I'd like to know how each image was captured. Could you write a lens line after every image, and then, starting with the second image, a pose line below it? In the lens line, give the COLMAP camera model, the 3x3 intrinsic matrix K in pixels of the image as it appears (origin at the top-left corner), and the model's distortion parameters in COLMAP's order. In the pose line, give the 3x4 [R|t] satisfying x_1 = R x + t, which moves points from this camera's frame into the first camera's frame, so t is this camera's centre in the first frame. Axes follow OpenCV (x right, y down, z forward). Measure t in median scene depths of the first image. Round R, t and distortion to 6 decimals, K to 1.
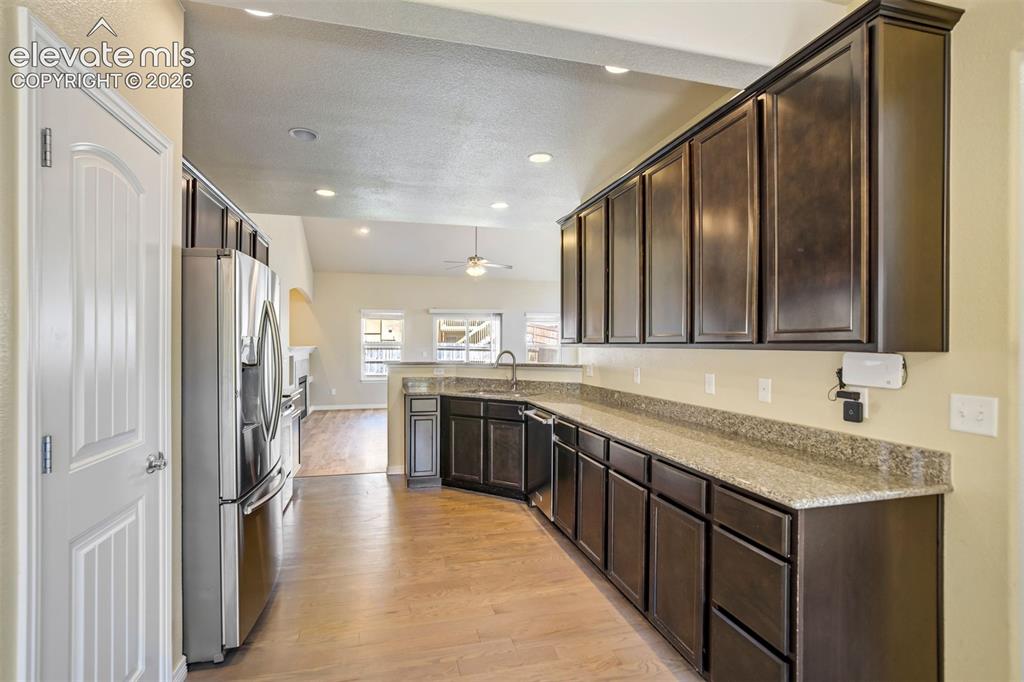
lens RADIAL K [[474.2, 0, 497.1], [0, 474.2, 337.5], [0, 0, 1]] dist [-0.026923, 0.004442]
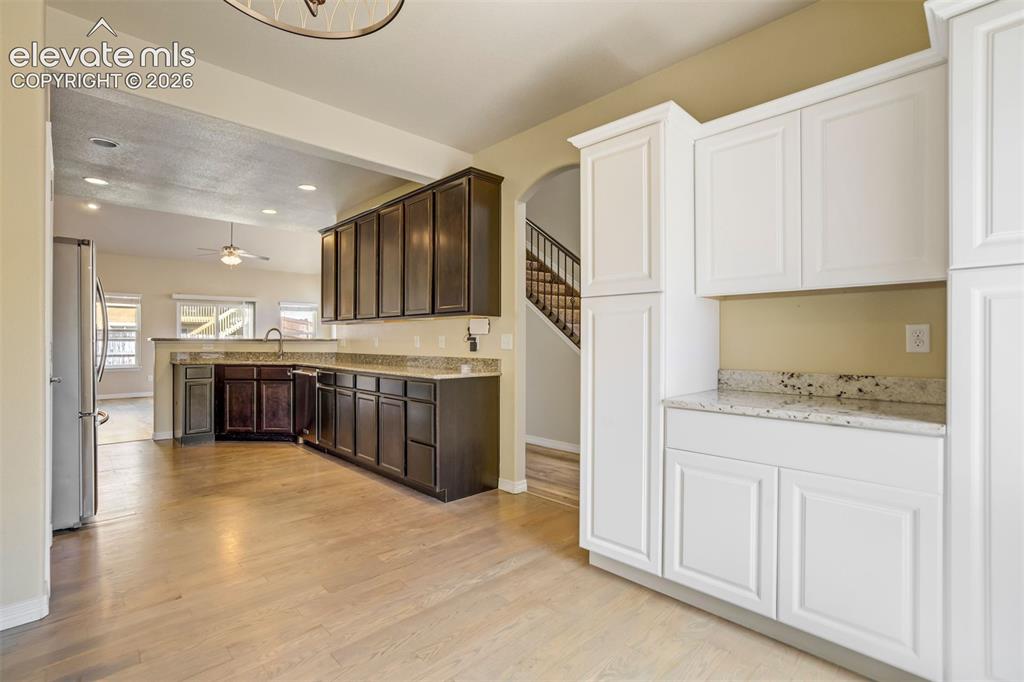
lens RADIAL K [[474.2, 0, 513.2], [0, 474.2, 338.6], [0, 0, 1]] dist [-0.026923, 0.004442]
pose [[0.857002, -0.001547, 0.515310, -0.091020], [-0.003441, 0.999956, 0.008724, 0.047680], [-0.515301, -0.009249, 0.856959, -0.440403]]
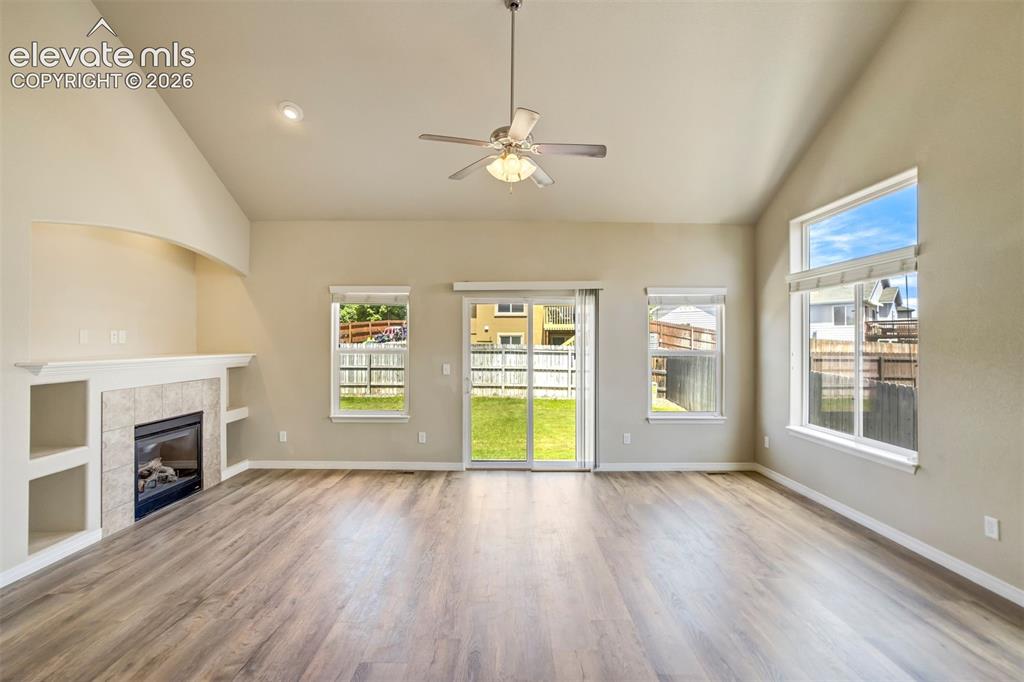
lens RADIAL K [[474.2, 0, 514.5], [0, 474.2, 343.5], [0, 0, 1]] dist [-0.026923, 0.004442]
pose [[0.975467, -0.004170, -0.220104, 0.085024], [0.006547, 0.999928, 0.010070, 0.002433], [0.220047, -0.011264, 0.975424, 1.224909]]
